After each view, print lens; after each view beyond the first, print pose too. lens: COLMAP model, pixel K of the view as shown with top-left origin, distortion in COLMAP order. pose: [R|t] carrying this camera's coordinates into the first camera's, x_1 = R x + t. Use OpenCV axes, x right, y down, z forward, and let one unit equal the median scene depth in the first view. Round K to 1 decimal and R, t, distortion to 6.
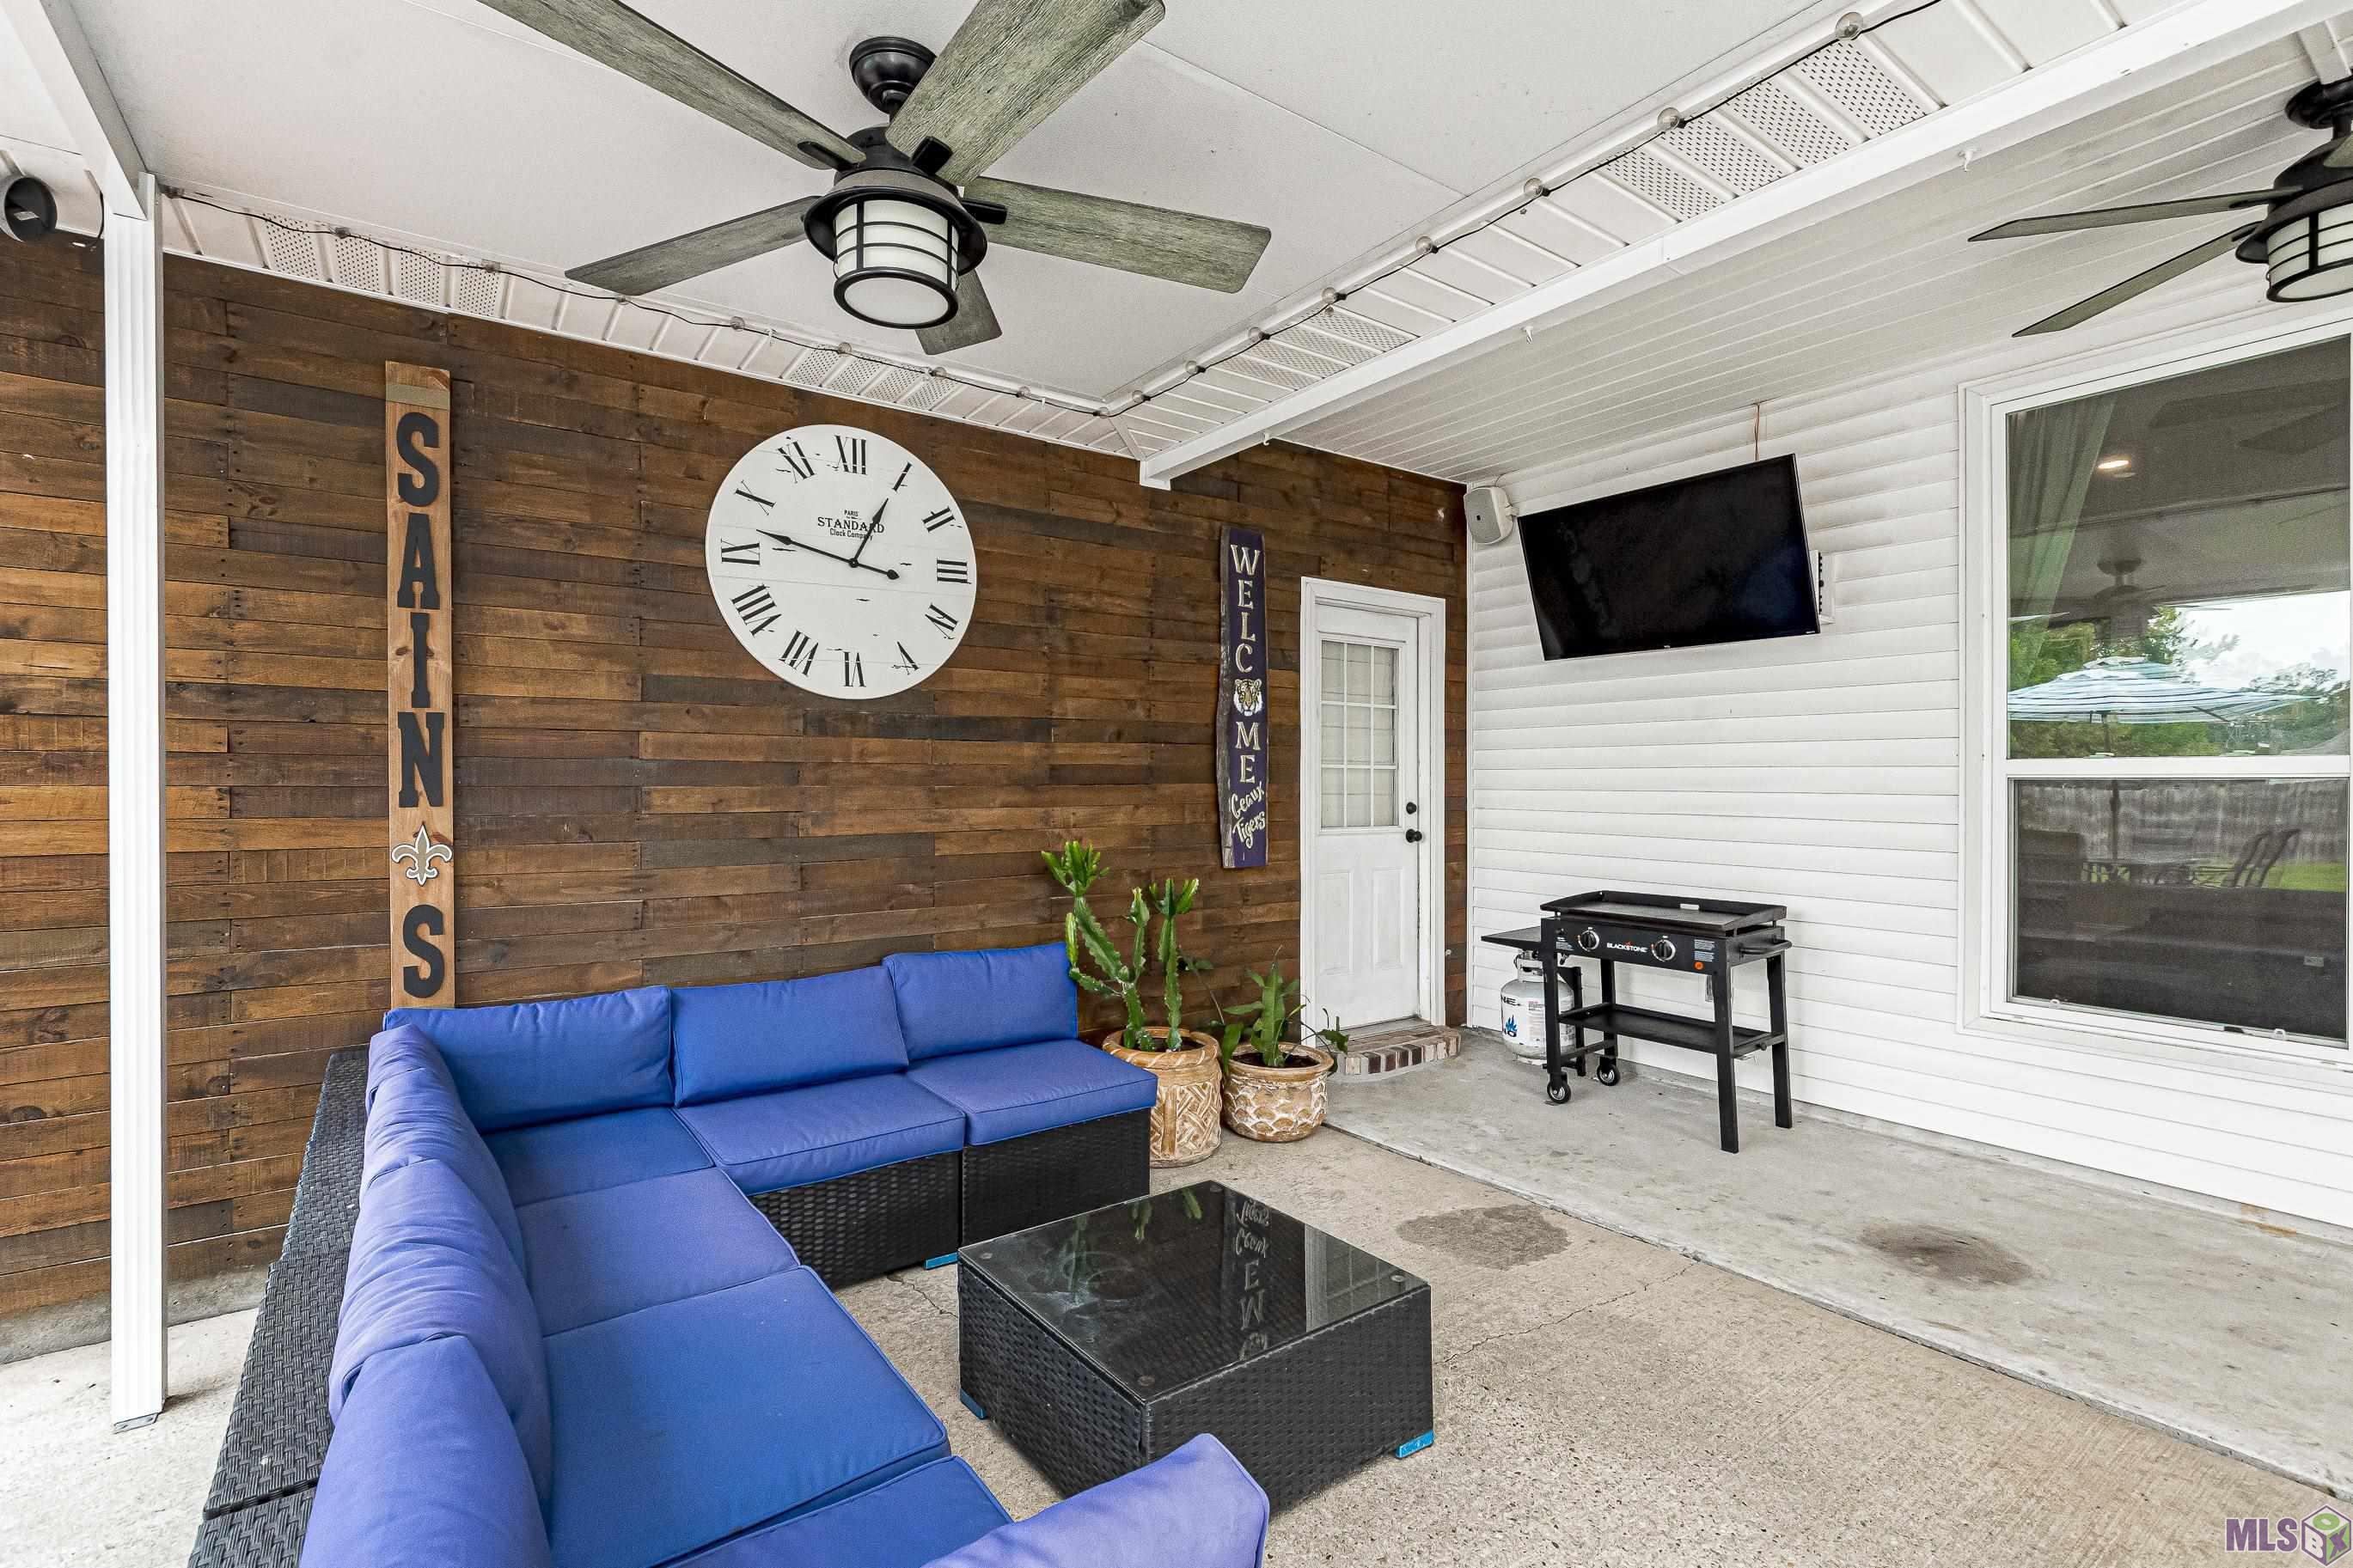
lens RADIAL K [[1055.1, 0, 1166.5], [0, 1055.1, 785.1], [0, 0, 1]] dist [0.003149, -0.002697]
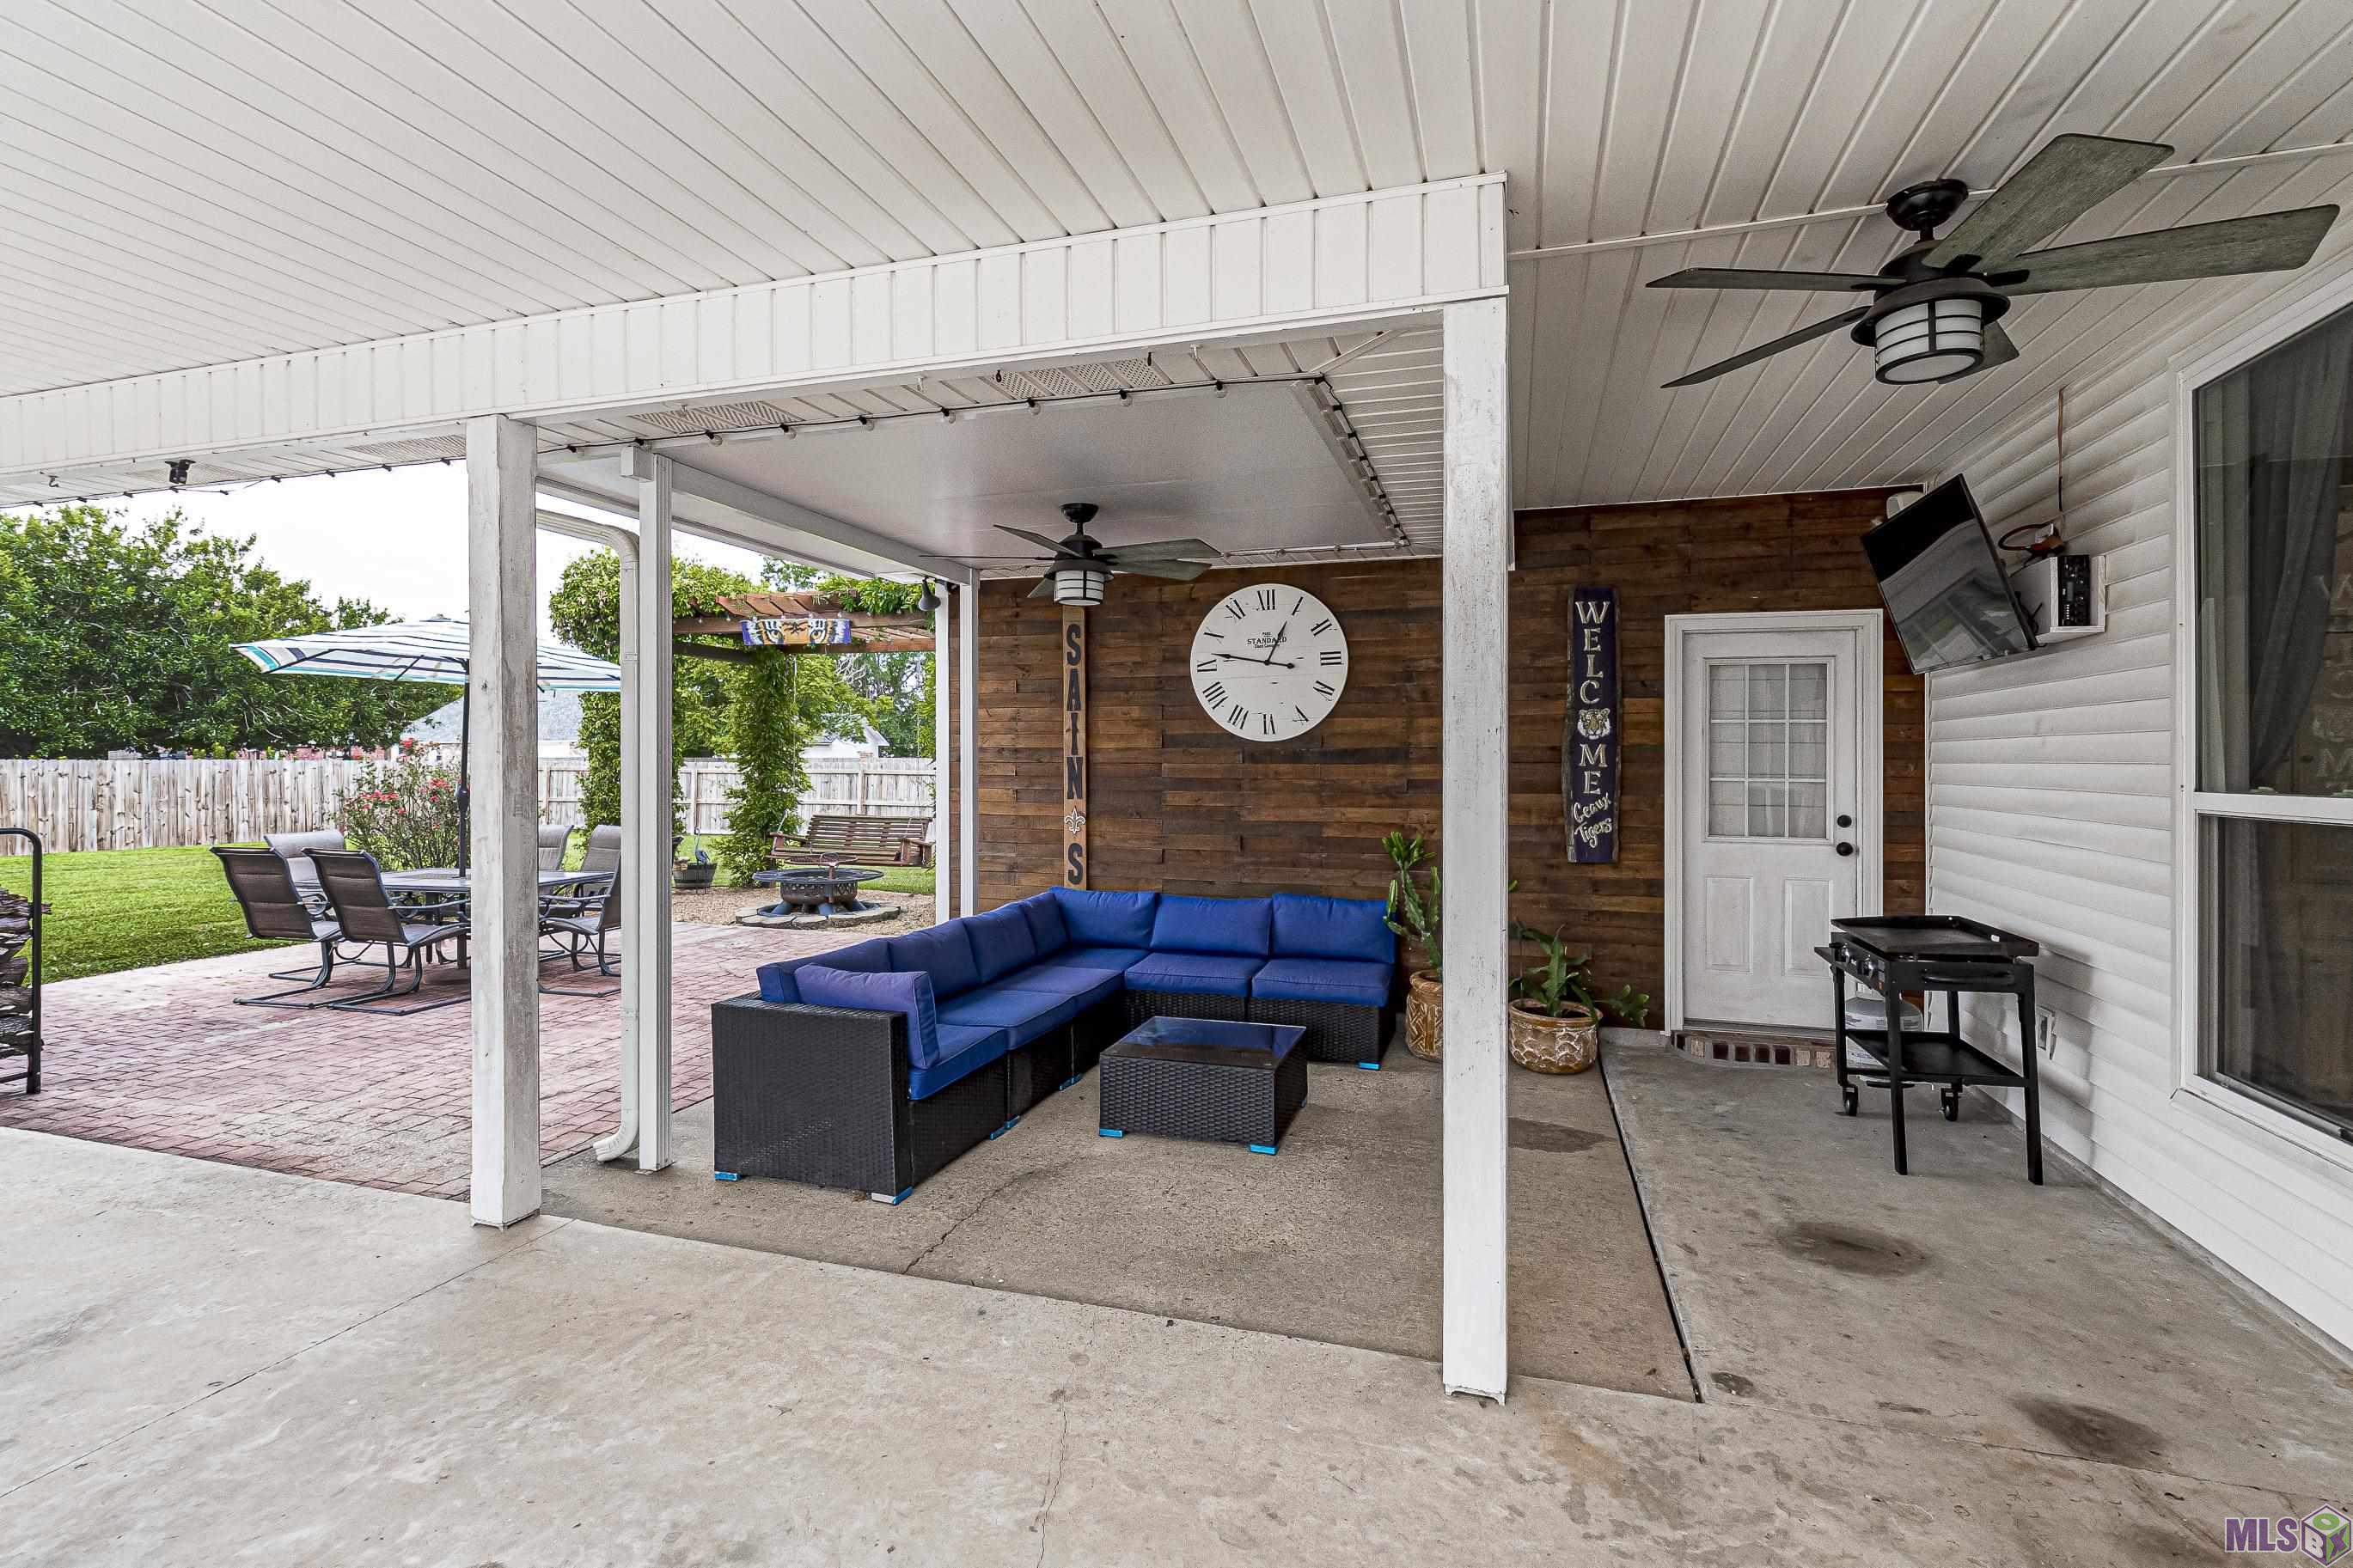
lens RADIAL K [[1055.1, 0, 1182.8], [0, 1055.1, 773.8], [0, 0, 1]] dist [0.003149, -0.002697]
pose [[0.621574, 0.005978, -0.783332, 0.945508], [-0.007656, 0.999969, 0.001556, -0.030378], [0.783318, 0.005030, 0.621601, -0.168992]]
